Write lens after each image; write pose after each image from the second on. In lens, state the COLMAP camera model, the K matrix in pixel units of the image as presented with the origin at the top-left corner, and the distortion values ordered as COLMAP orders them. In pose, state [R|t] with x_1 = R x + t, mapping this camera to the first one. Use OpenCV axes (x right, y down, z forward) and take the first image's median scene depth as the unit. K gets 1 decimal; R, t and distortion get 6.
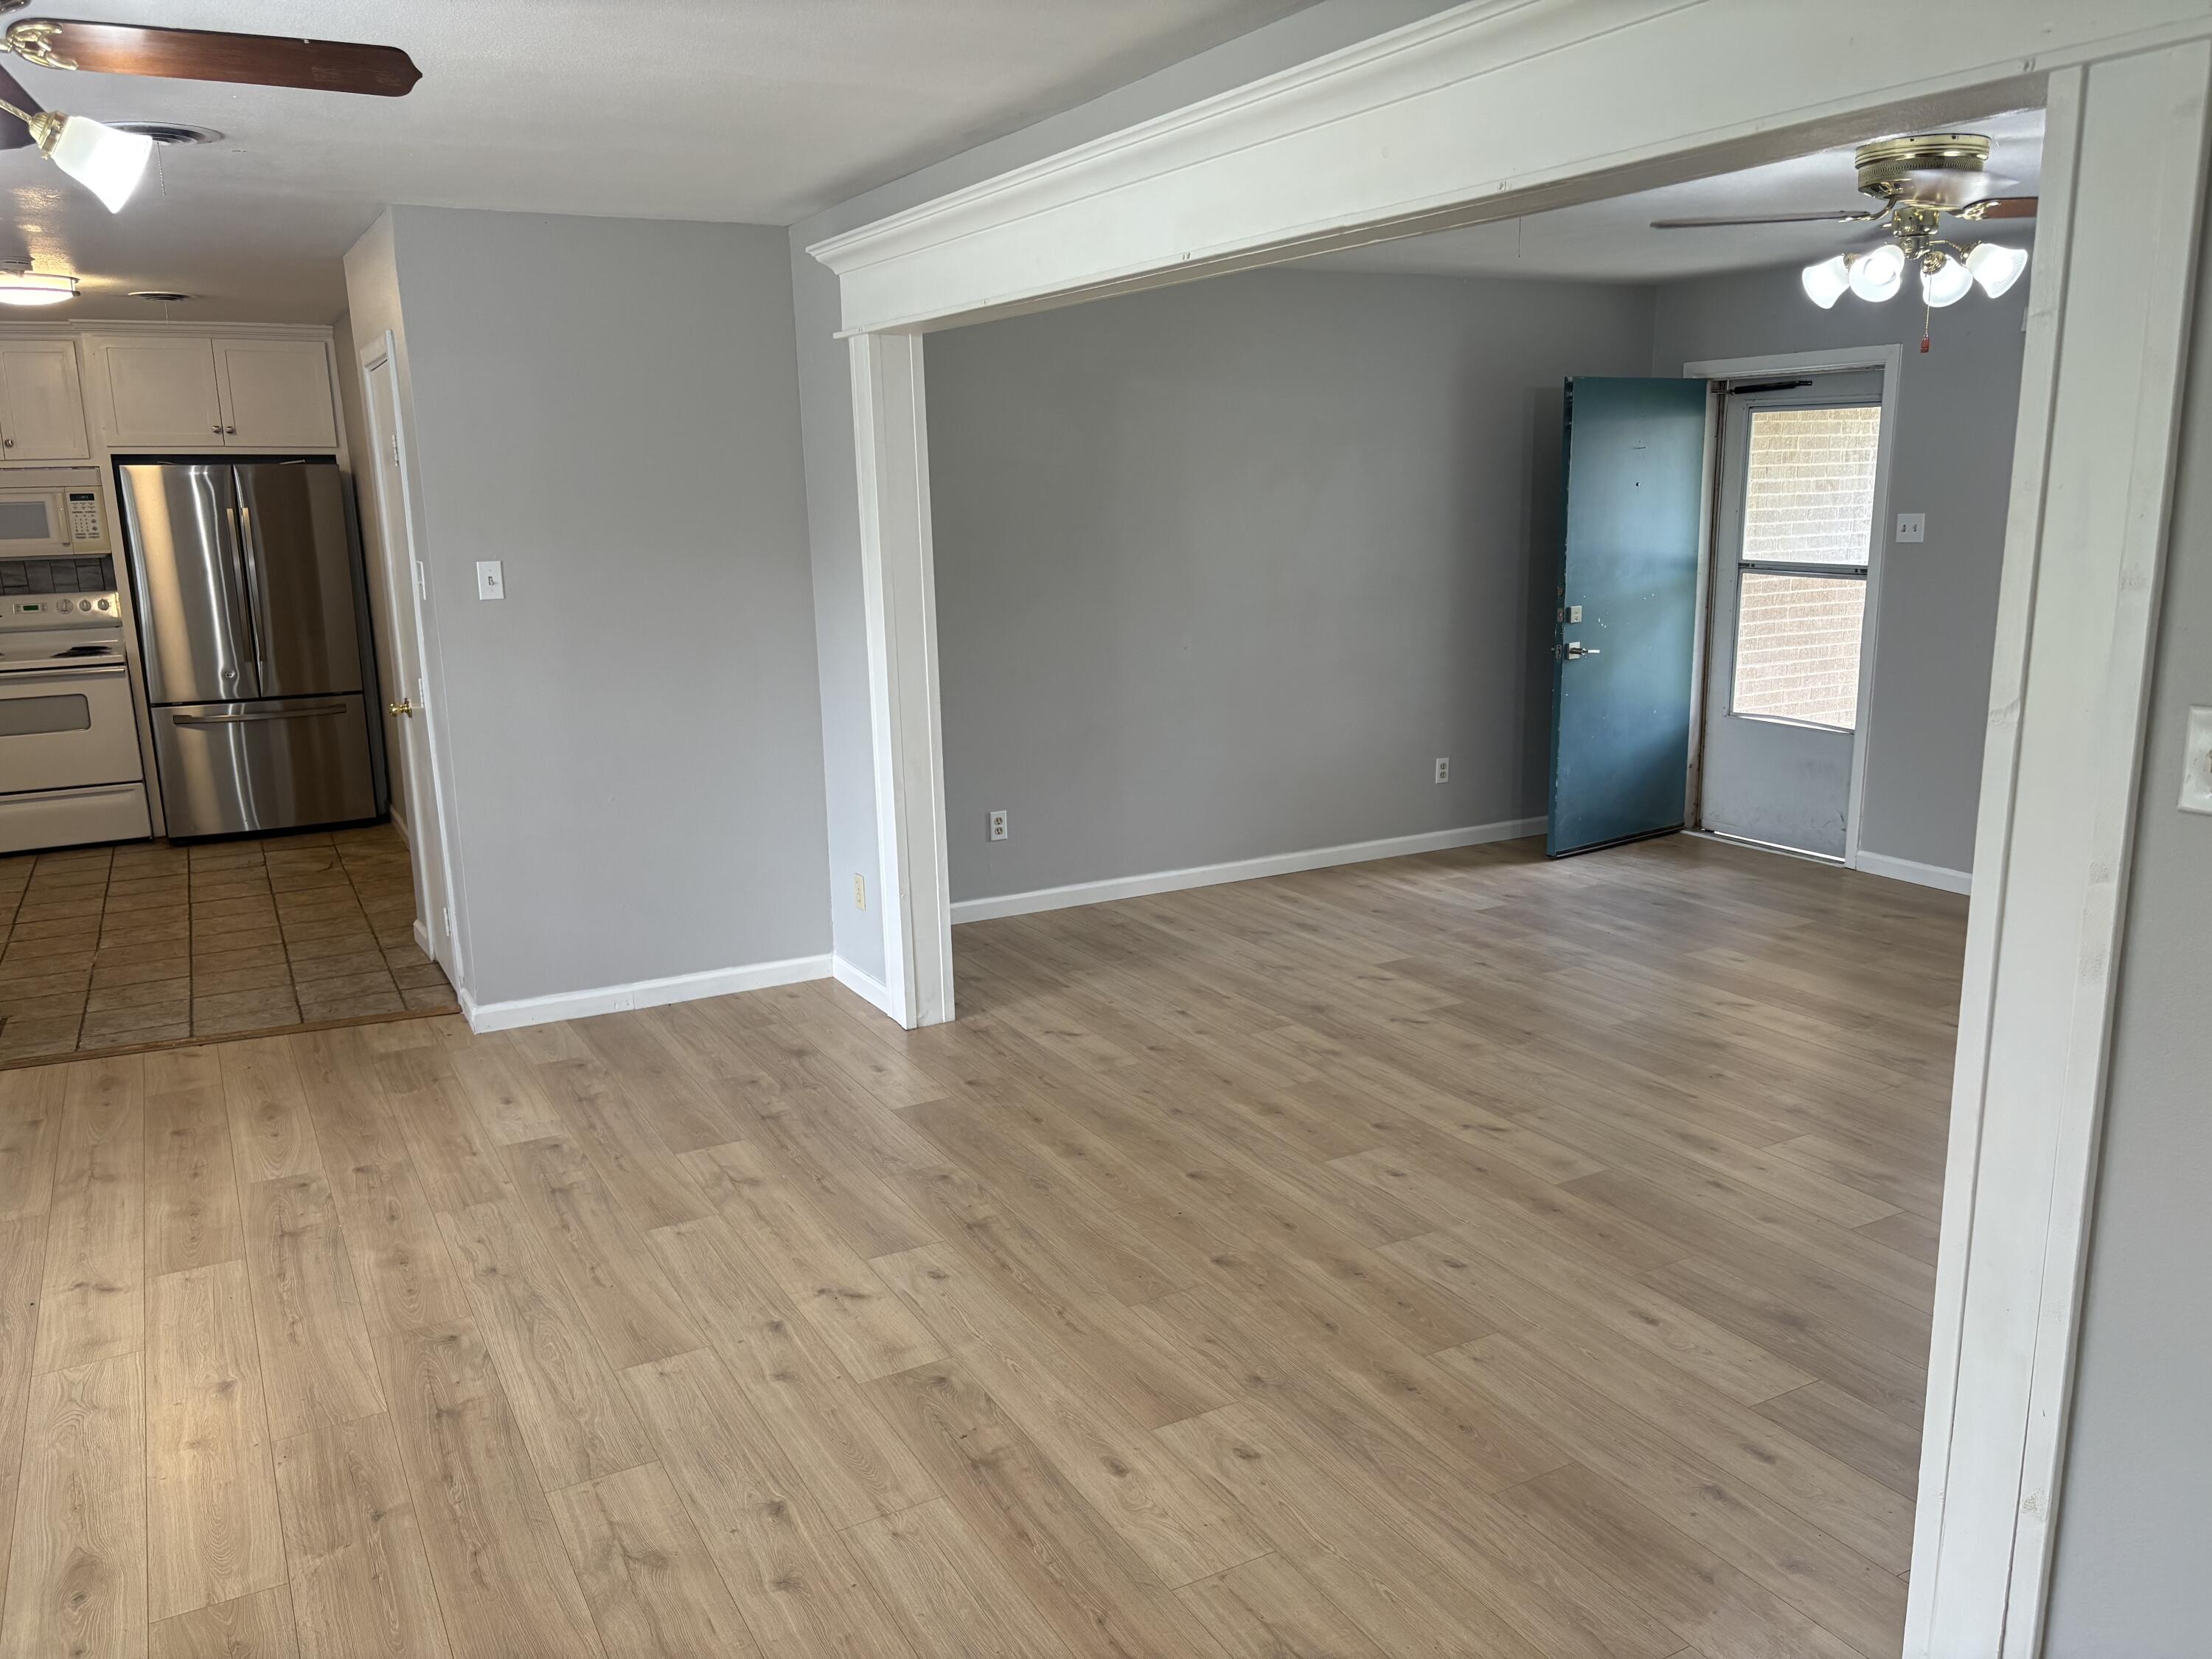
lens RADIAL K [[1685.7, 0, 1107.5], [0, 1685.7, 838.2], [0, 0, 1]] dist [0.030988, -0.029221]
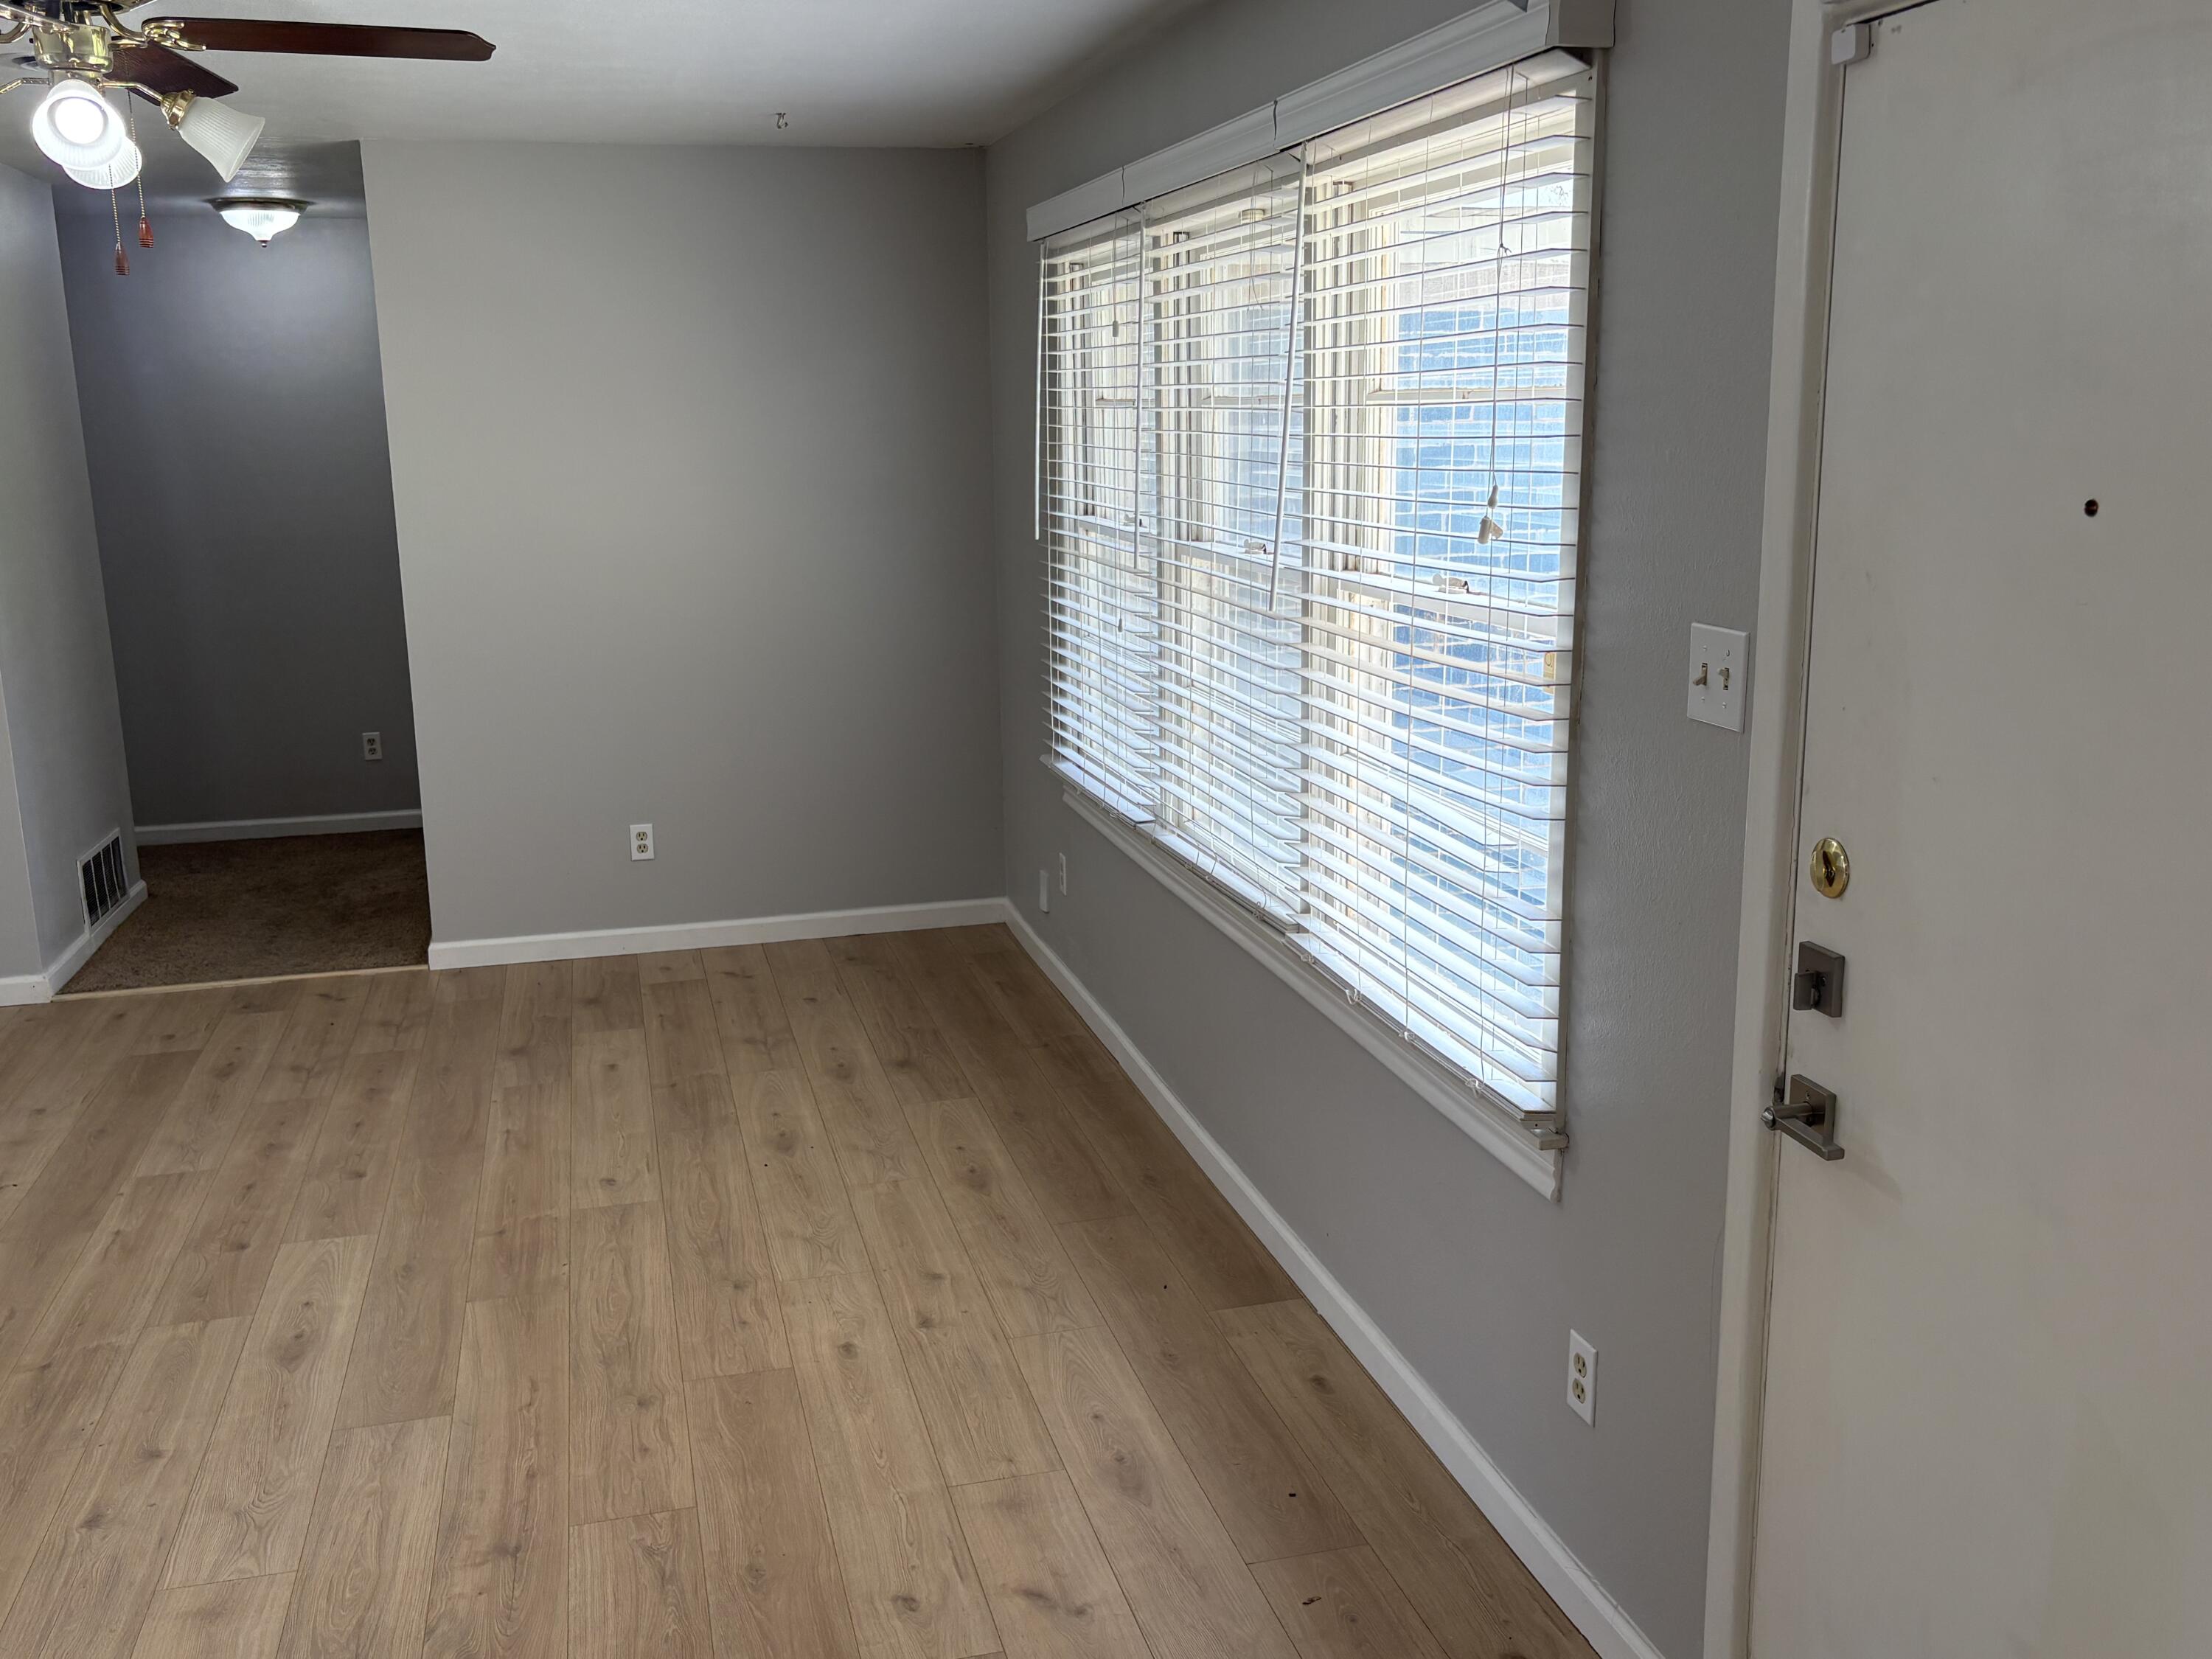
lens RADIAL K [[1967.2, 0, 1115.1], [0, 1967.2, 833.7], [0, 0, 1]] dist [0.009092, 0.000434]
pose [[-0.969648, -0.015848, 0.243989, -0.877123], [0.086952, 0.910312, 0.404688, -0.233501], [-0.228520, 0.413620, -0.881304, 1.137409]]
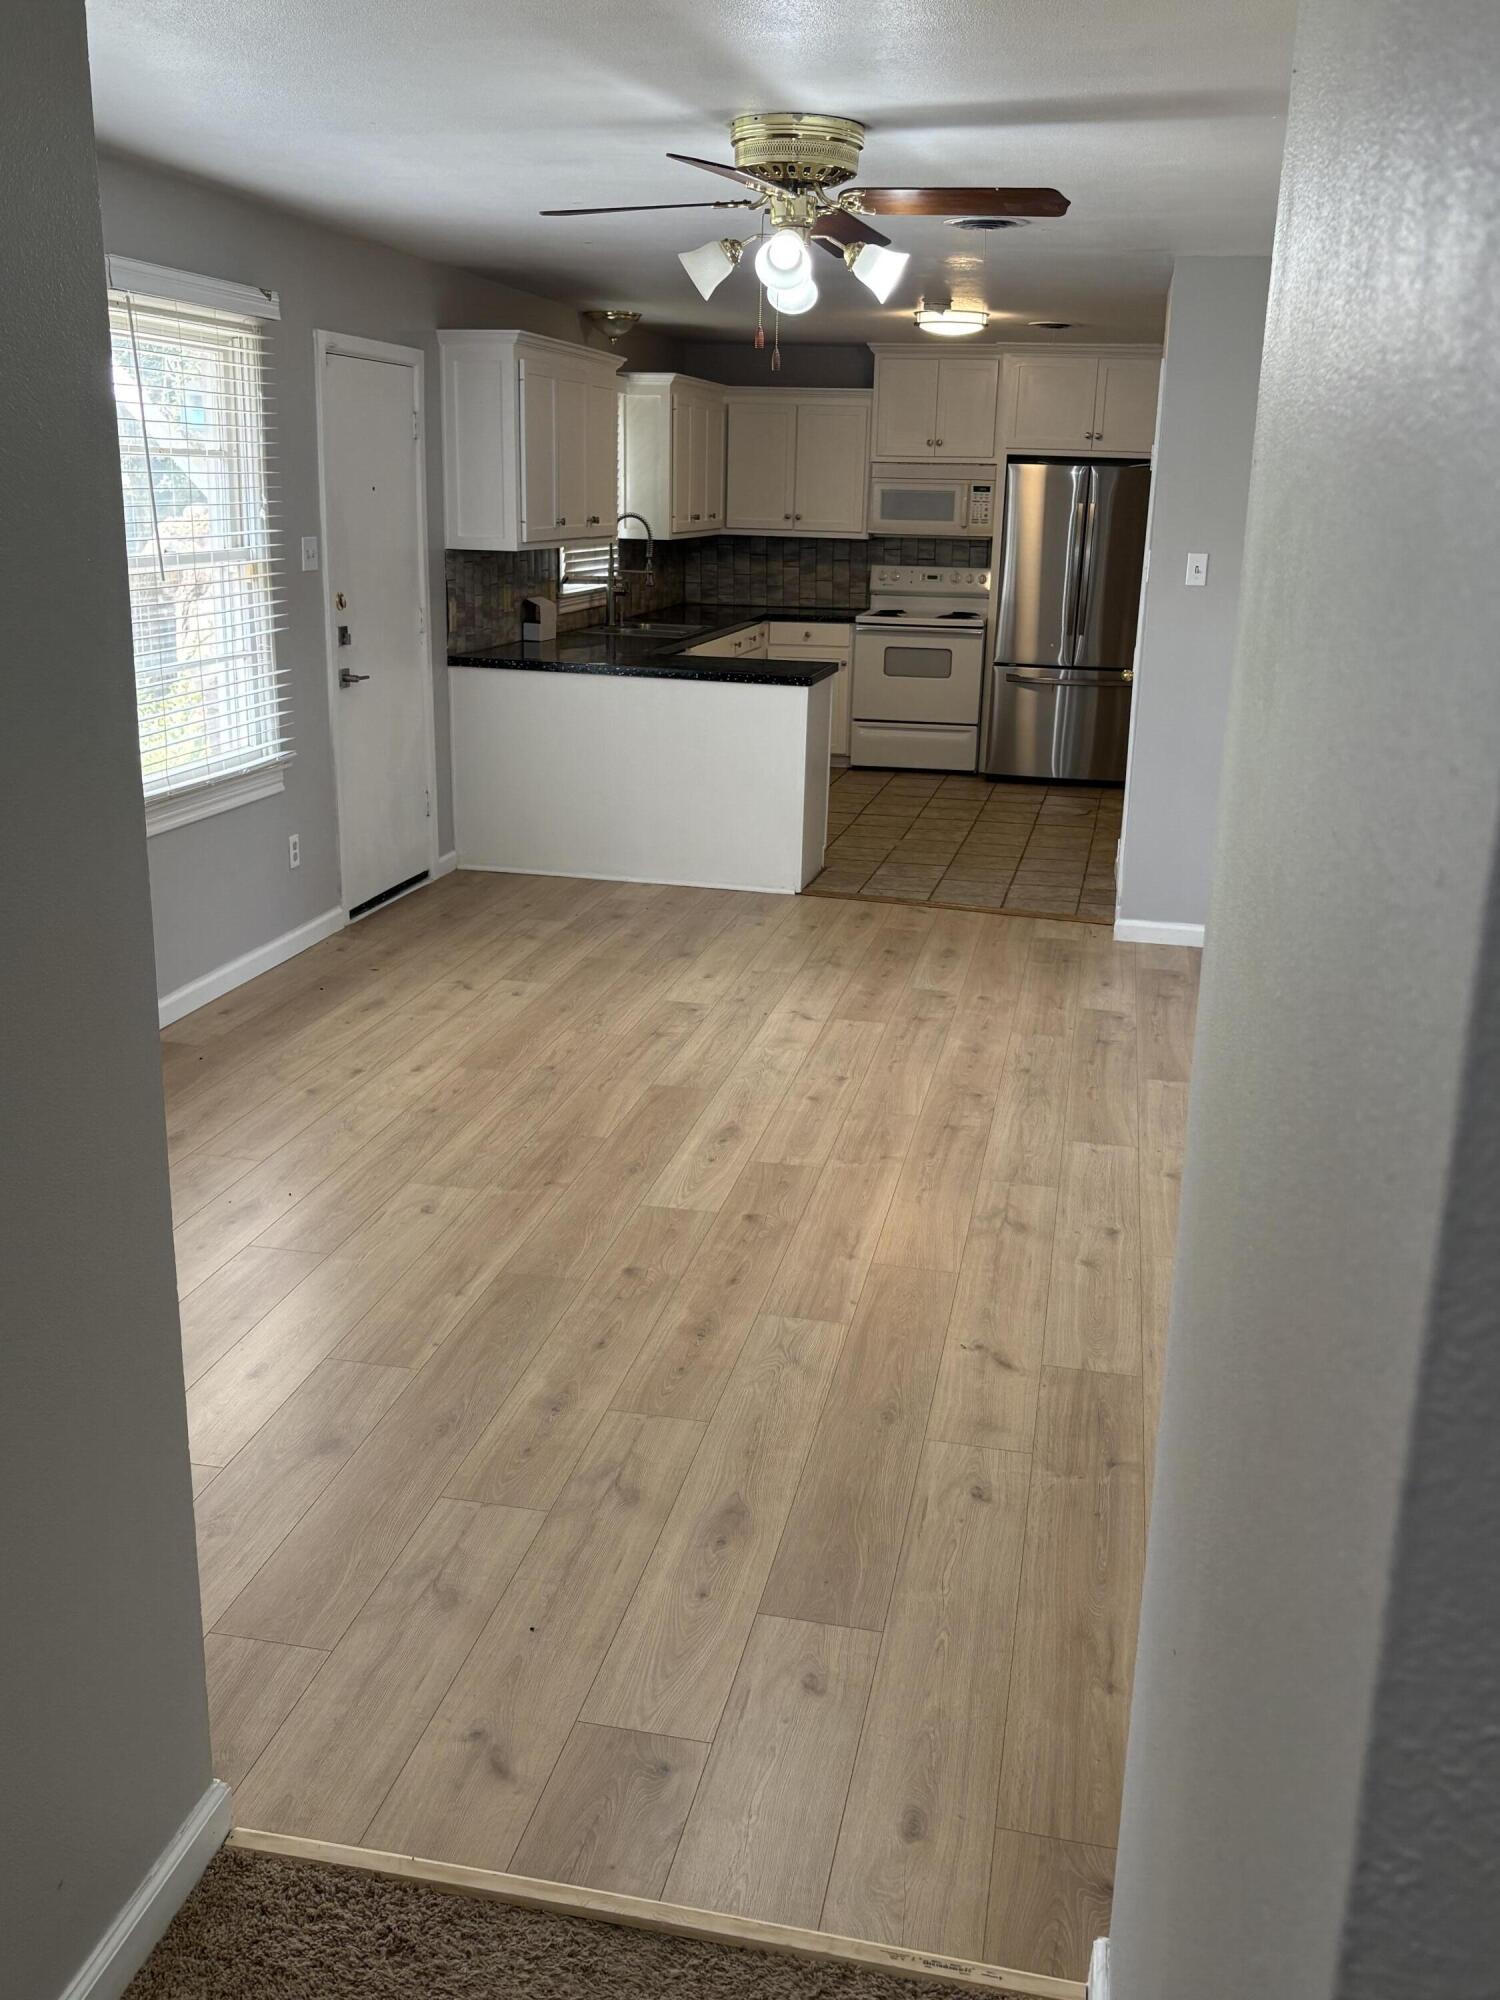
lens RADIAL K [[1784.9, 0, 750.0], [0, 1784.9, 1000.0], [0, 0, 1]] dist [0.089816, -0.006233]
pose [[0.757520, 0.219346, -0.614858, 0.281599], [-0.178160, 0.975571, 0.128530, 0.043010], [0.628031, 0.012179, 0.778093, -0.220241]]
